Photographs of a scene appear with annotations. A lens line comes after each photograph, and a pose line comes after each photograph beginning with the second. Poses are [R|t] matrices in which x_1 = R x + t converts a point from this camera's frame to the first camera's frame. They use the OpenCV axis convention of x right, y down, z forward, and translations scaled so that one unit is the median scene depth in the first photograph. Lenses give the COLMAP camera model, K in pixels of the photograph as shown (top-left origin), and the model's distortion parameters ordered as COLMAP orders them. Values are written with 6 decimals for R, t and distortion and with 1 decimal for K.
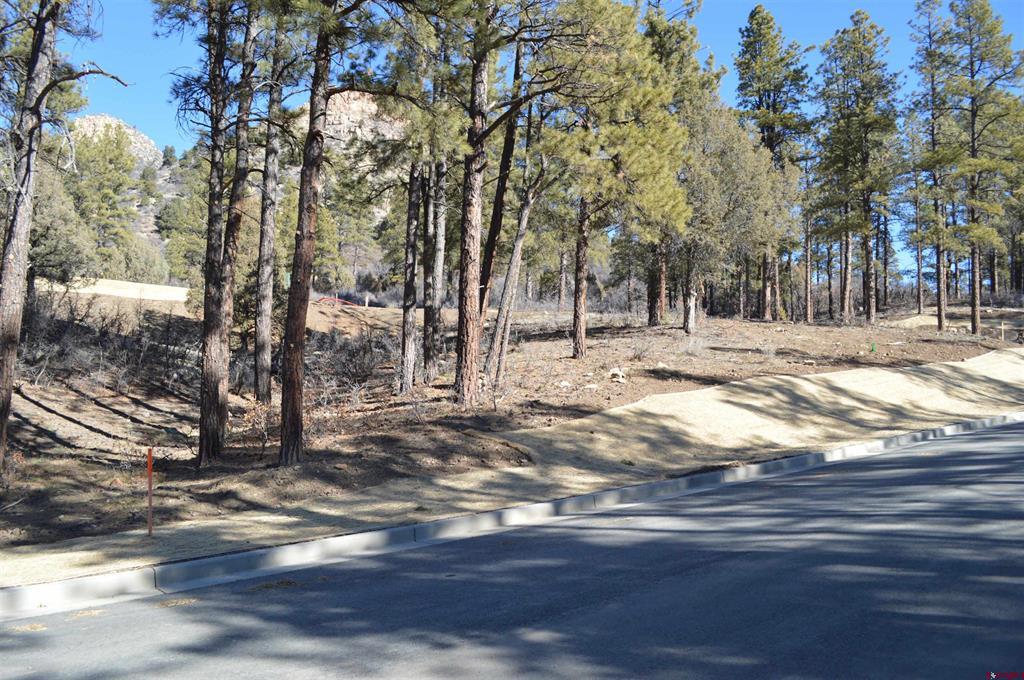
lens RADIAL K [[805.4, 0, 512.3], [0, 805.4, 340.9], [0, 0, 1]] dist [-0.065554, -0.004900]
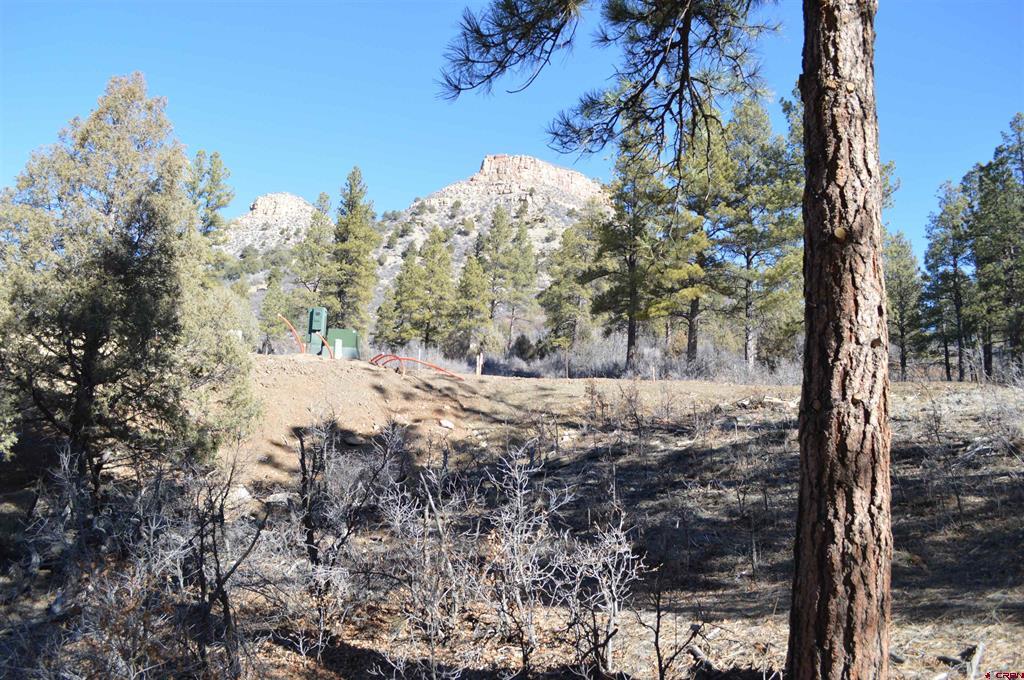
lens RADIAL K [[805.4, 0, 512.8], [0, 805.4, 341.2], [0, 0, 1]] dist [-0.065554, -0.004900]
pose [[0.977592, -0.006408, -0.210413, -0.021488], [-0.012327, 0.996079, -0.087608, -0.008905], [0.210150, 0.088239, 0.973679, 0.219205]]
